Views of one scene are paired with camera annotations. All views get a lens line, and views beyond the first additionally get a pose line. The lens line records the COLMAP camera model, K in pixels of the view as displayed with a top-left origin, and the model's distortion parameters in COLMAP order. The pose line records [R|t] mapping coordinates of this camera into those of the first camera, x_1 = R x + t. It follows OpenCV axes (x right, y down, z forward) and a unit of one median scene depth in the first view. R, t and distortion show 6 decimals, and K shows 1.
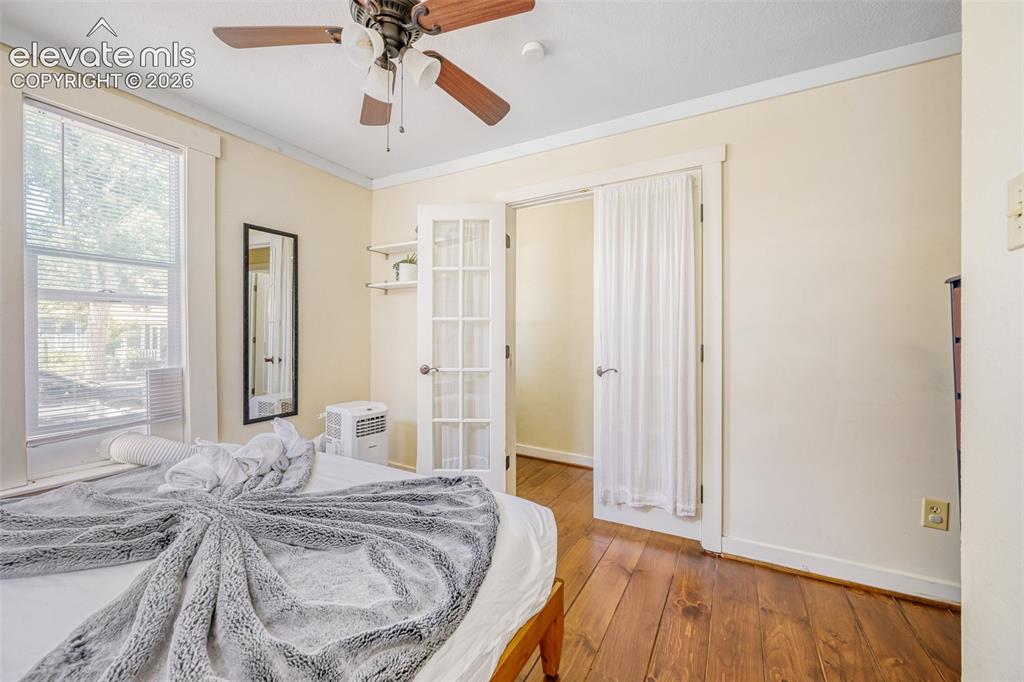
lens RADIAL K [[404.6, 0, 512.0], [0, 404.6, 341.0], [0, 0, 1]] dist [0.000095, 0.000033]
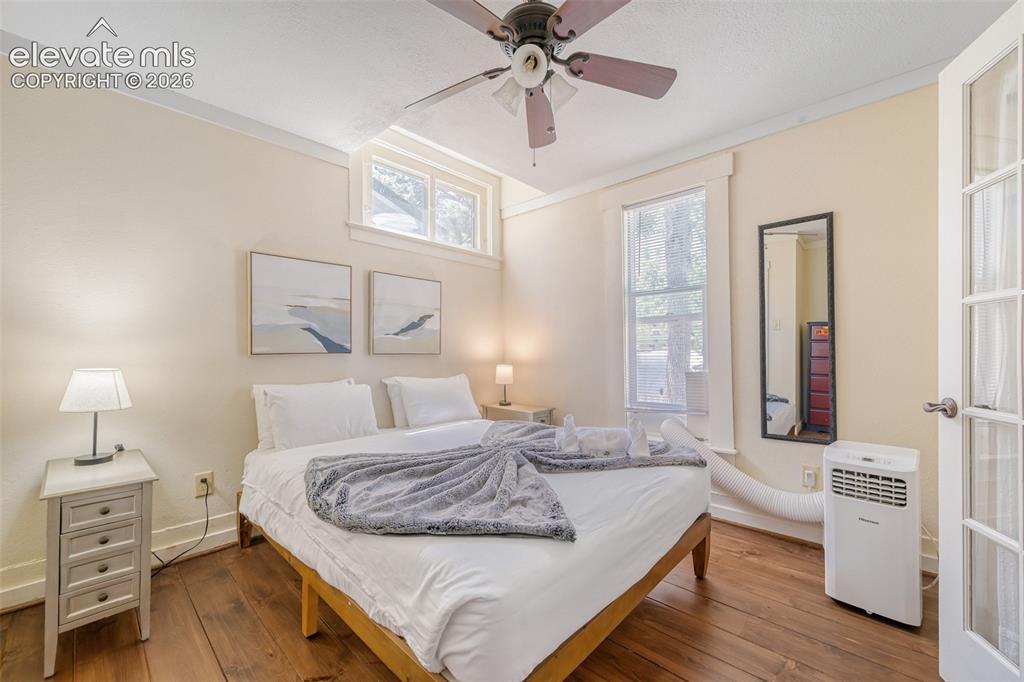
lens RADIAL K [[405.6, 0, 519.0], [0, 405.6, 345.5], [0, 0, 1]] dist [-0.002105, -0.000172]
pose [[-0.234103, -0.015150, -0.972094, 0.392430], [-0.007498, 0.999877, -0.013777, 0.009008], [0.972183, 0.004064, -0.234188, 0.661642]]
